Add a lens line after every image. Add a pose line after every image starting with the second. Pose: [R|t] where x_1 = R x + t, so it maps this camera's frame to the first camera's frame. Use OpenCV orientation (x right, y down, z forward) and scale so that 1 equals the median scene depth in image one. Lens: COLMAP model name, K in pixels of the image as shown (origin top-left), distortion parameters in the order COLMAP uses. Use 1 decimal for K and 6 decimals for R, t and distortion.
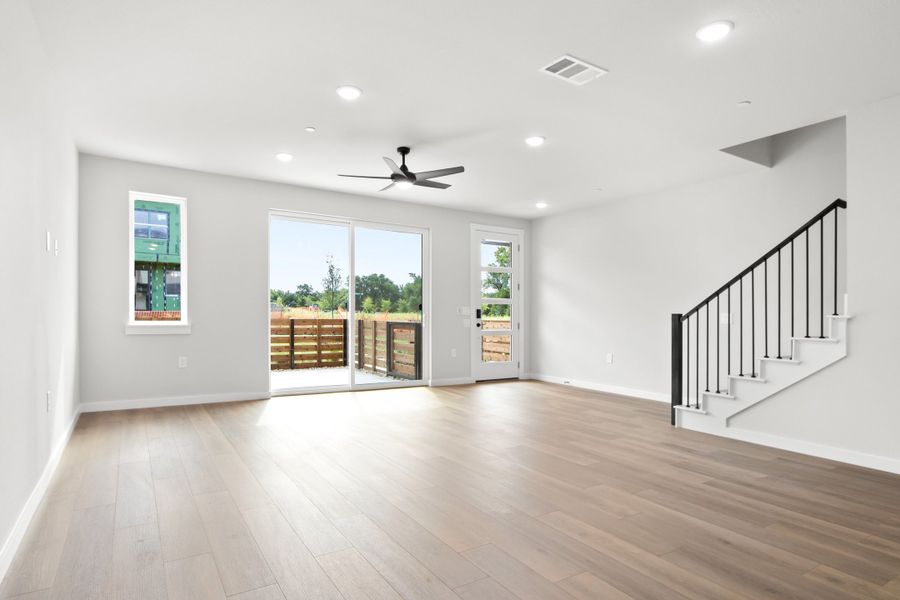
lens RADIAL K [[485.3, 0, 405.5], [0, 485.3, 311.3], [0, 0, 1]] dist [-0.015952, 0.002383]
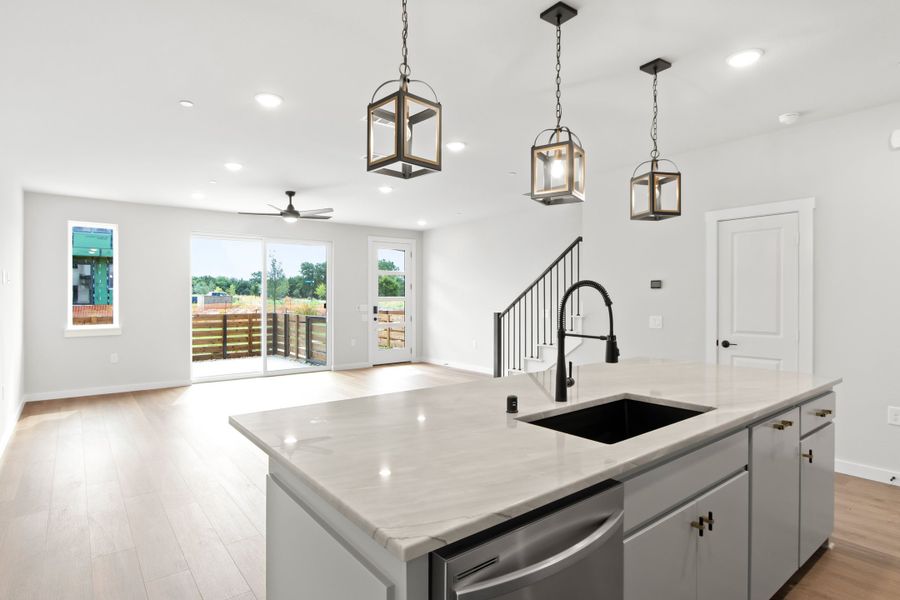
lens RADIAL K [[485.3, 0, 430.6], [0, 485.3, 281.0], [0, 0, 1]] dist [-0.015952, 0.002383]
pose [[0.992755, -0.011420, 0.119611, 0.145796], [0.014315, 0.999624, -0.023372, -0.038118], [-0.119300, 0.024915, 0.992546, -0.240146]]
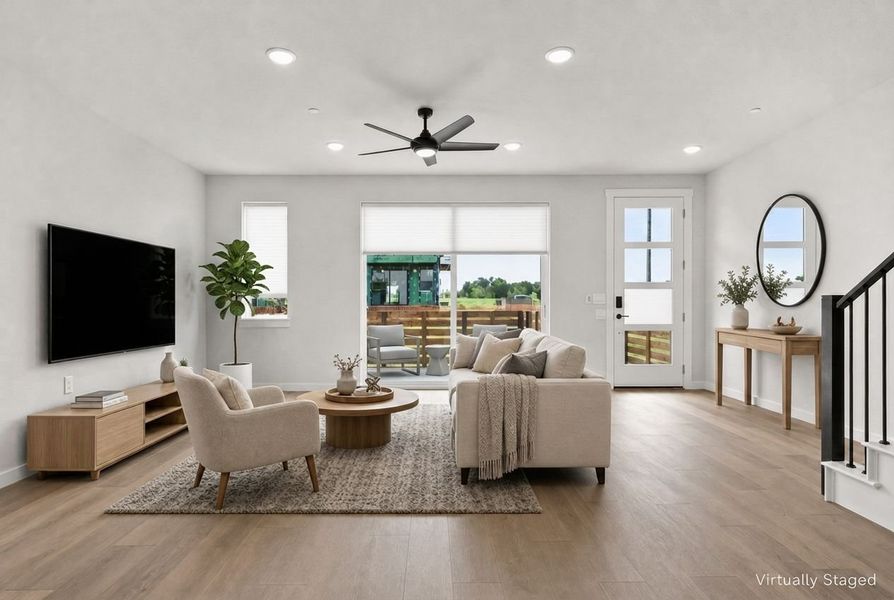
lens RADIAL K [[465.1, 0, 438.1], [0, 465.1, 299.5], [0, 0, 1]] dist [-0.002893, -0.003378]
pose [[0.870804, -0.023856, -0.491051, 0.277033], [0.019466, 0.999712, -0.014047, 0.005804], [0.491245, 0.002674, 0.871017, 0.203007]]
